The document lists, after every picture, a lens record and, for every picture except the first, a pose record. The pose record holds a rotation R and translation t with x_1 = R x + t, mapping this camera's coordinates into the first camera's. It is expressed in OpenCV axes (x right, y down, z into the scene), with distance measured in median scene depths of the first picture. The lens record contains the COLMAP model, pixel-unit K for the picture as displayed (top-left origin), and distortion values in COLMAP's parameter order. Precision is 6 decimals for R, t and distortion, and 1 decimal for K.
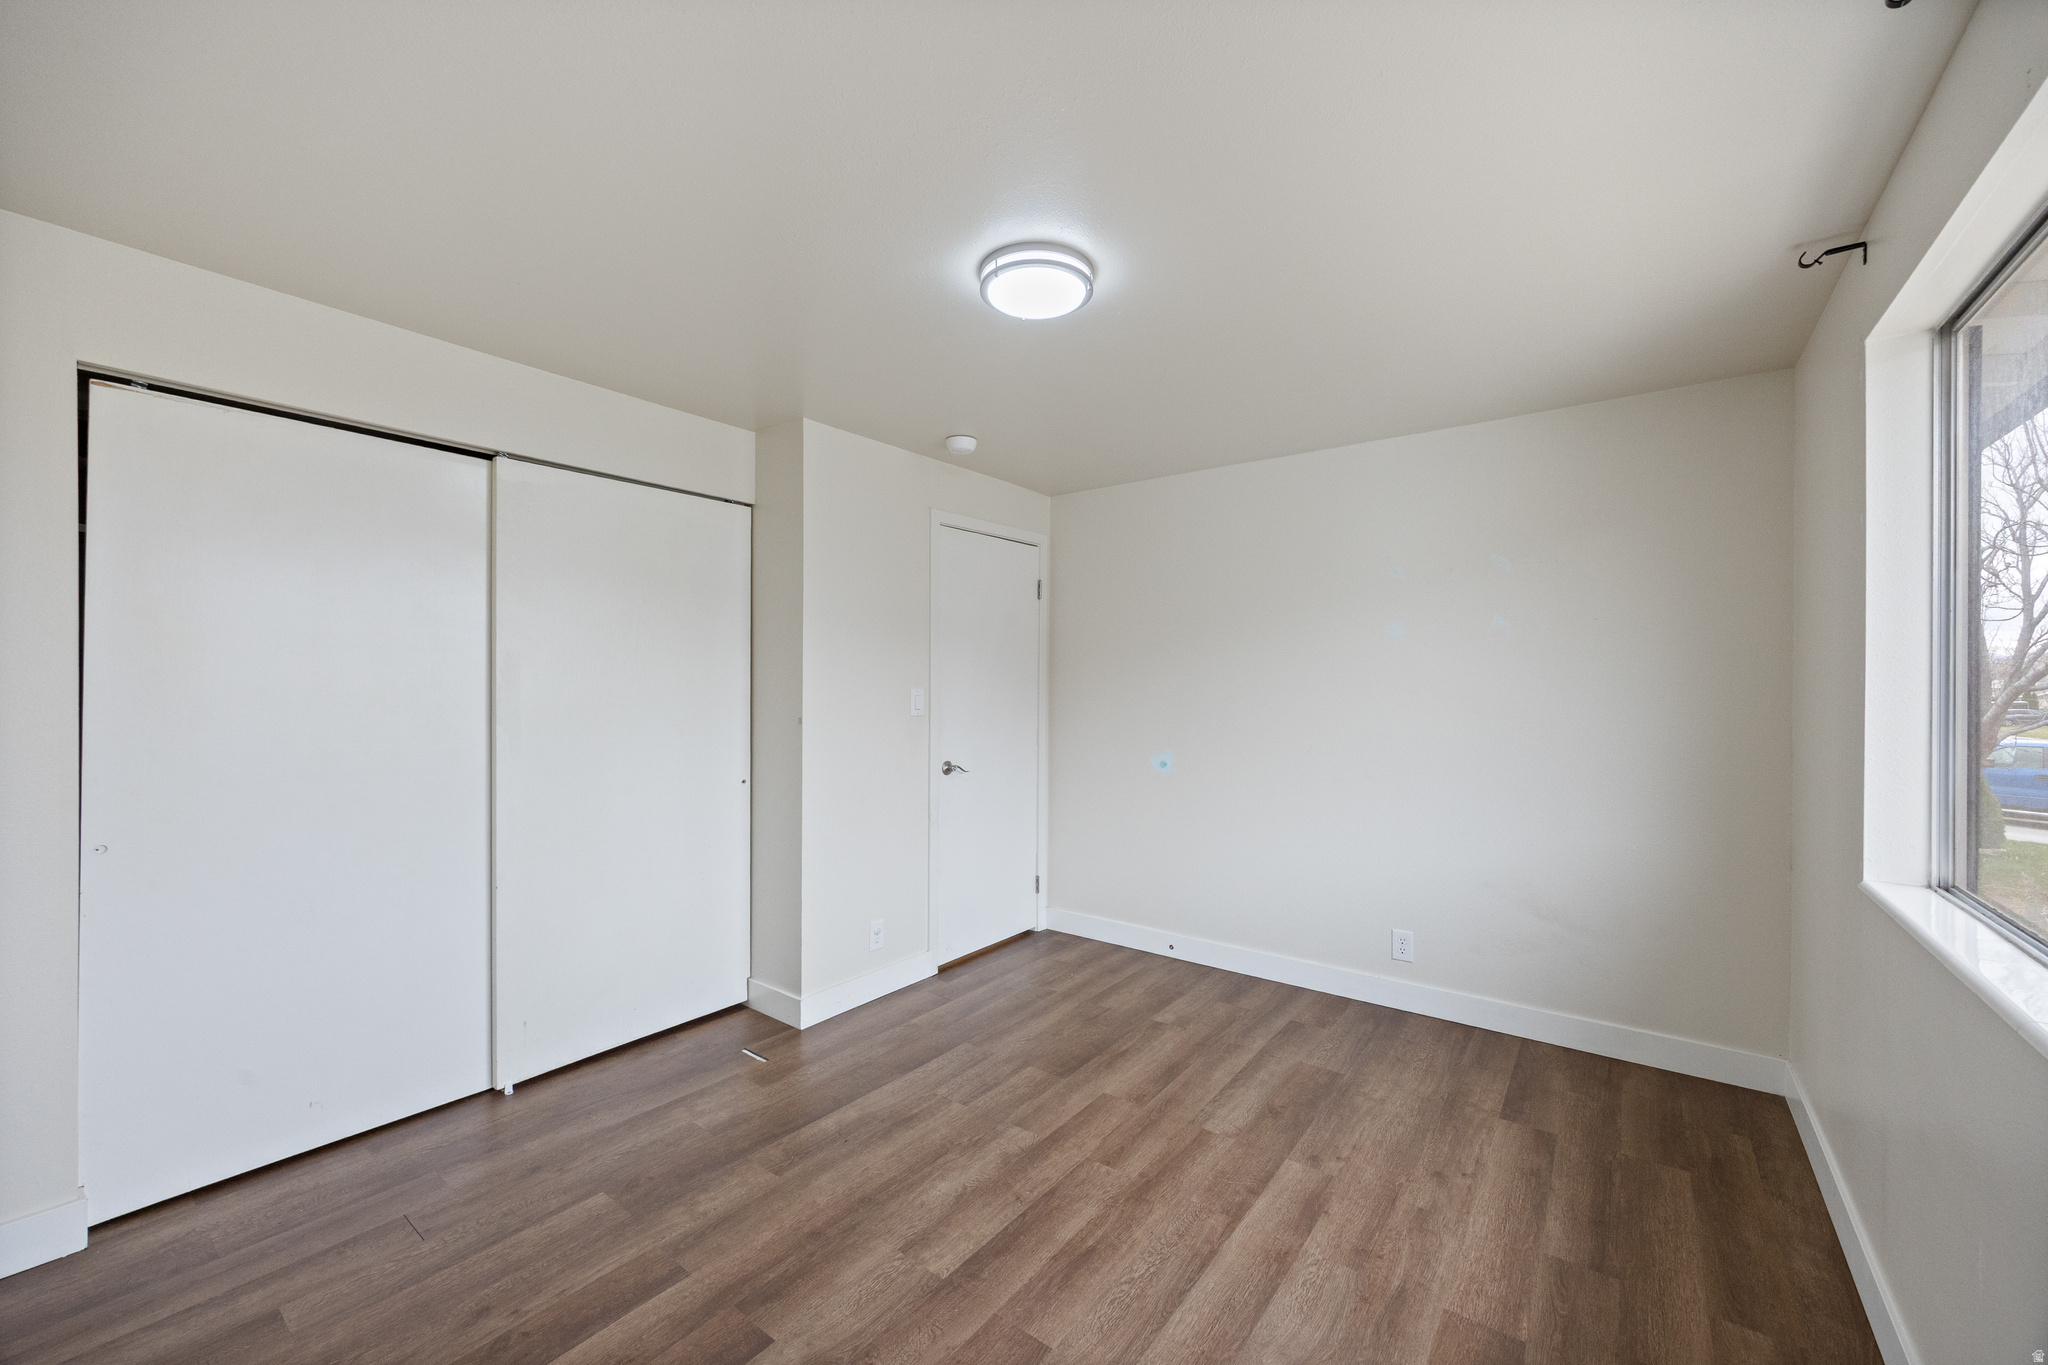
lens RADIAL K [[773.9, 0, 1024.0], [0, 773.9, 682.5], [0, 0, 1]] dist [0.004025, 0.000137]
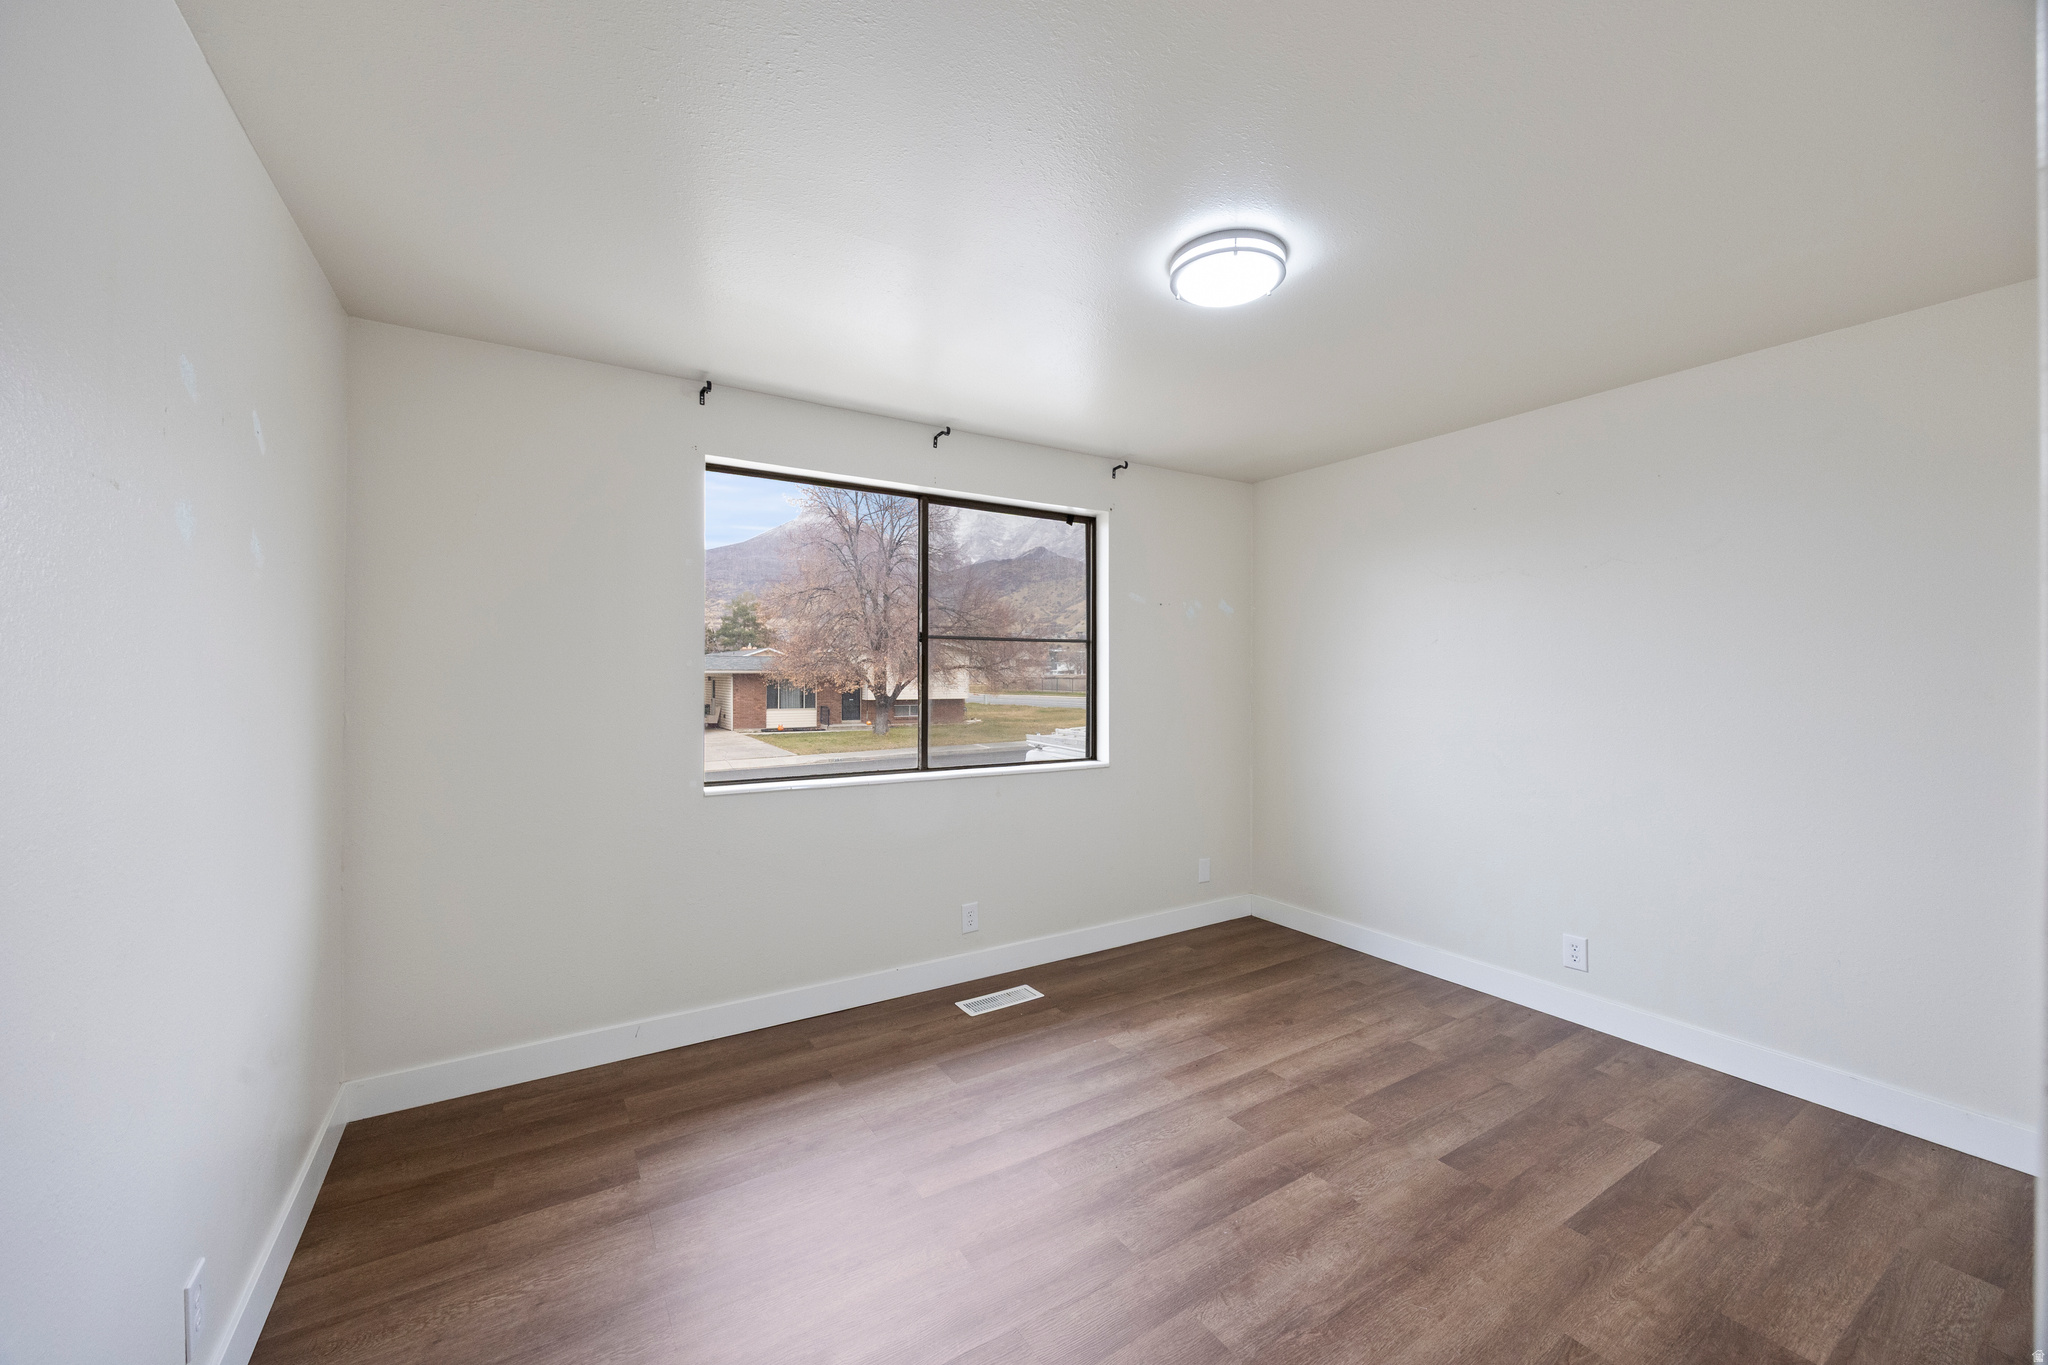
lens RADIAL K [[773.9, 0, 1024.0], [0, 773.9, 682.5], [0, 0, 1]] dist [0.004025, 0.000137]
pose [[-0.935942, -0.008390, 0.352054, -0.094069], [-0.004926, 0.999930, 0.010737, 0.006773], [-0.352120, 0.008315, -0.935918, 2.043551]]
